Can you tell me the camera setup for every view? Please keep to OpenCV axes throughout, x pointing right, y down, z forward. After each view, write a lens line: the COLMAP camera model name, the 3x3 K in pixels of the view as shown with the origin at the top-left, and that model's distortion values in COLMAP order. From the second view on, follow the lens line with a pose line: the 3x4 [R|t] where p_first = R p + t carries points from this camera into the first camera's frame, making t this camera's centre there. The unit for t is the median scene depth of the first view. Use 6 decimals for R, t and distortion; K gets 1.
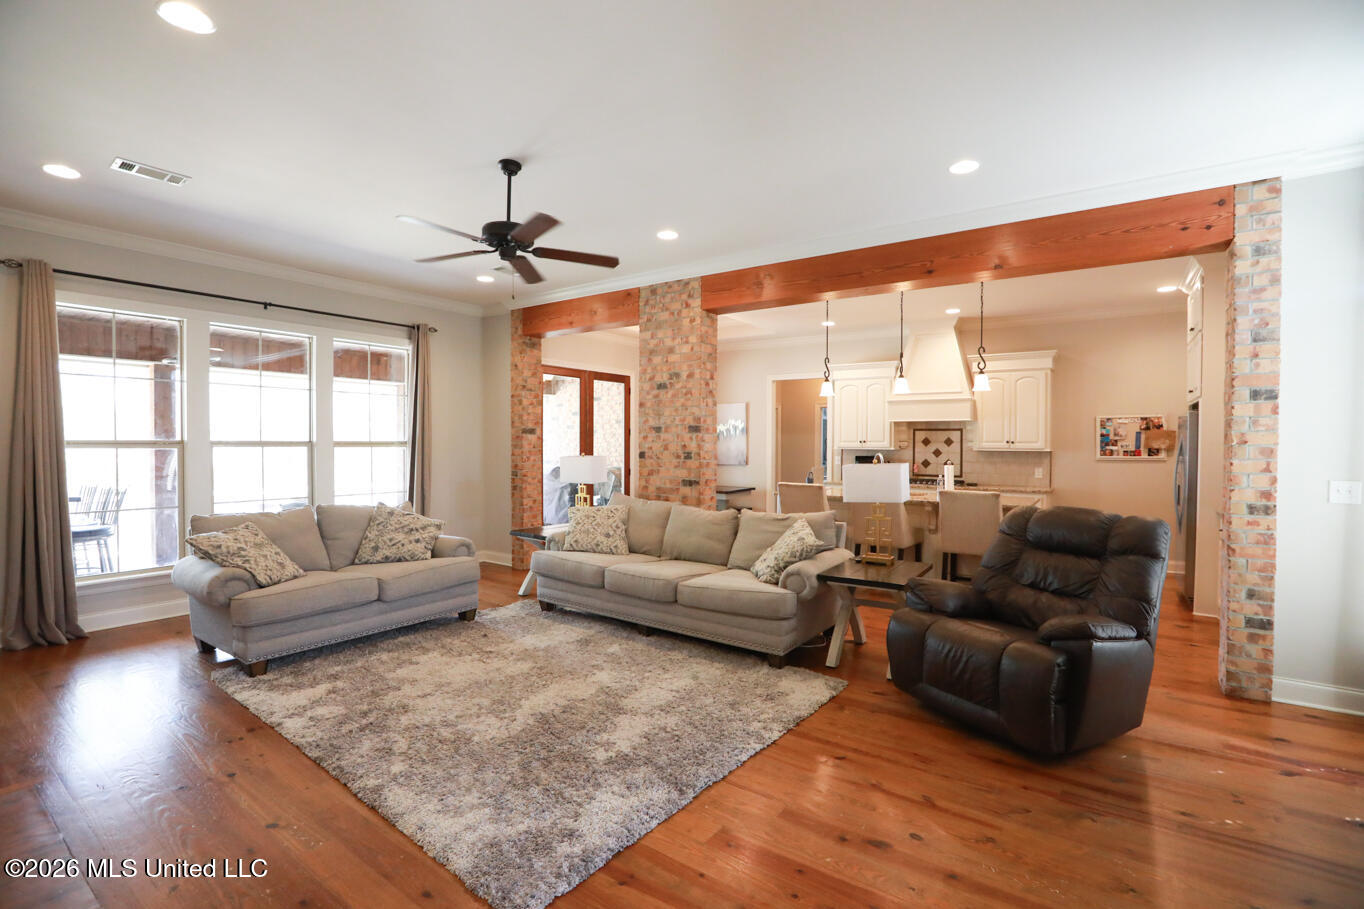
lens RADIAL K [[628.0, 0, 691.0], [0, 628.0, 459.7], [0, 0, 1]] dist [-0.030200, 0.006952]
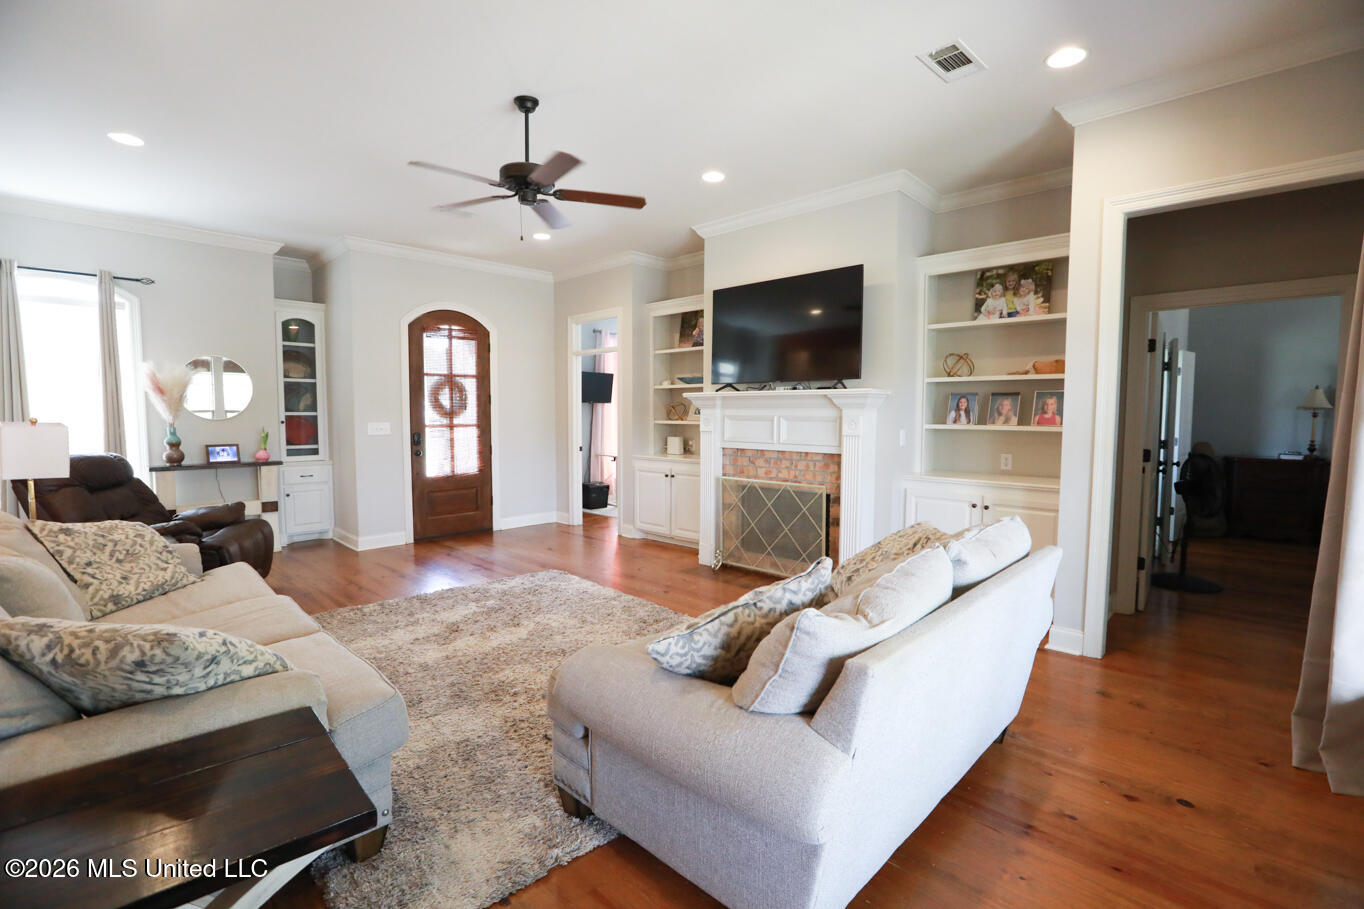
lens RADIAL K [[628.0, 0, 658.6], [0, 628.0, 454.9], [0, 0, 1]] dist [-0.030200, 0.006952]
pose [[-0.979630, -0.017476, 0.200052, -0.426200], [0.001584, 0.995503, 0.094717, -0.017657], [-0.200807, 0.093104, -0.975196, 1.192243]]
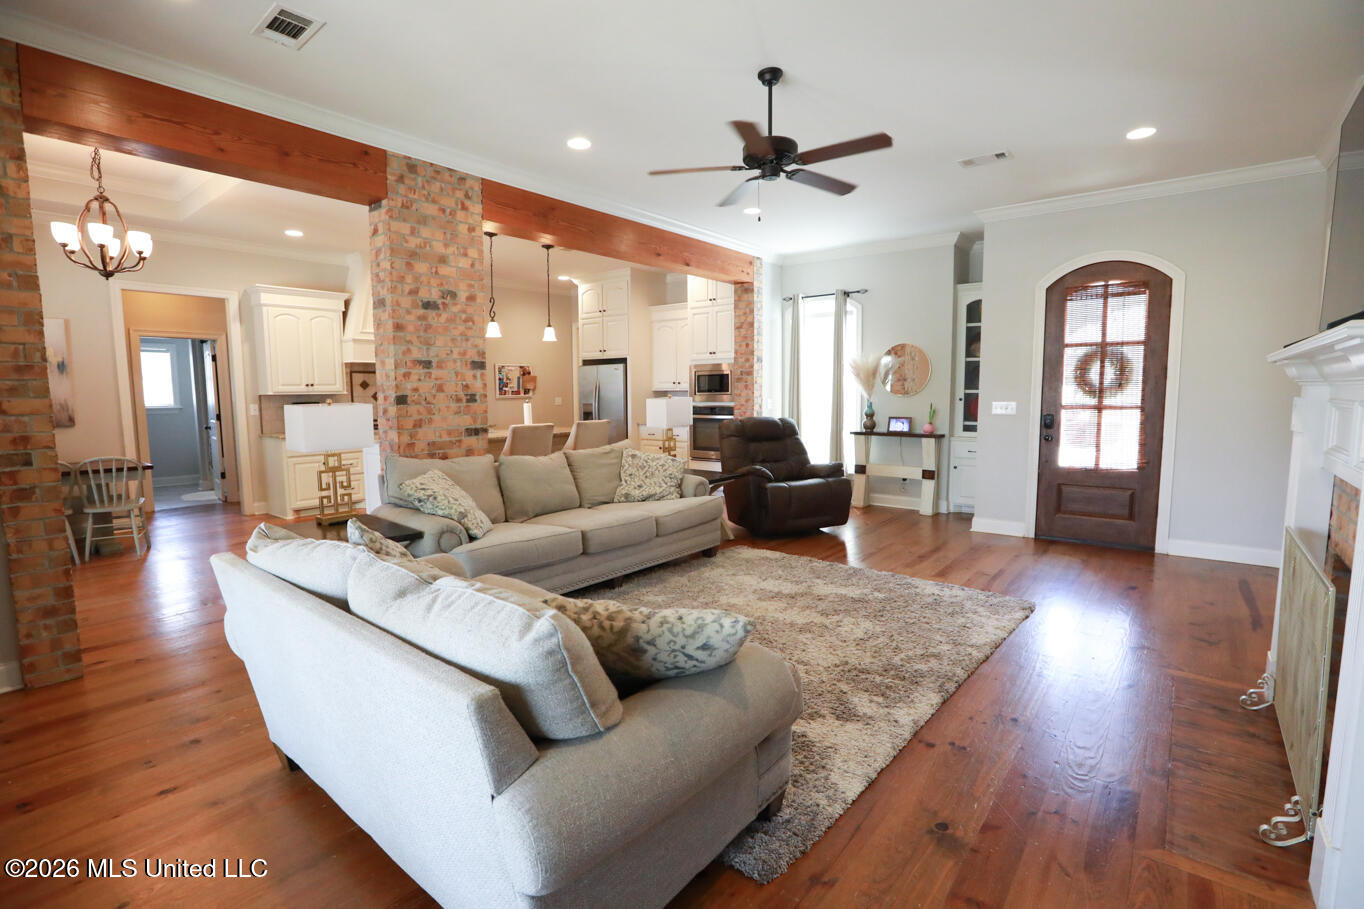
lens RADIAL K [[628.0, 0, 688.8], [0, 628.0, 451.5], [0, 0, 1]] dist [-0.030200, 0.006952]
pose [[0.068271, -0.103205, 0.992314, -0.789141], [0.033476, 0.994312, 0.101110, -0.010359], [-0.997105, 0.026316, 0.071338, 0.663598]]
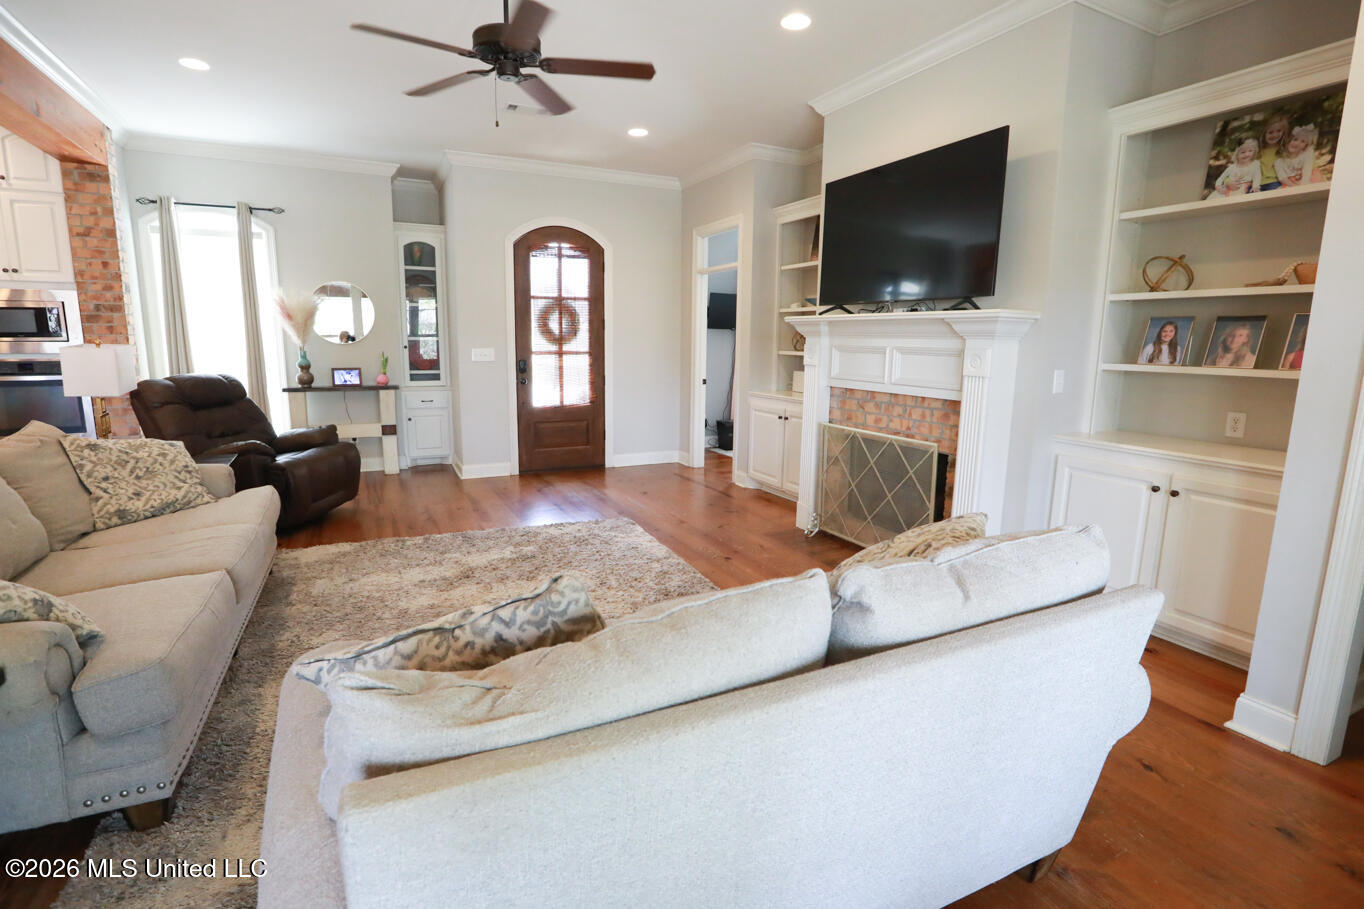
lens RADIAL K [[664.2, 0, 659.1], [0, 664.2, 448.5], [0, 0, 1]] dist [-0.029436, 0.008751]
pose [[-0.855700, -0.096050, 0.508479, -0.567034], [0.000547, 0.982454, 0.186502, -0.013942], [-0.517471, 0.159868, -0.840634, 1.033208]]
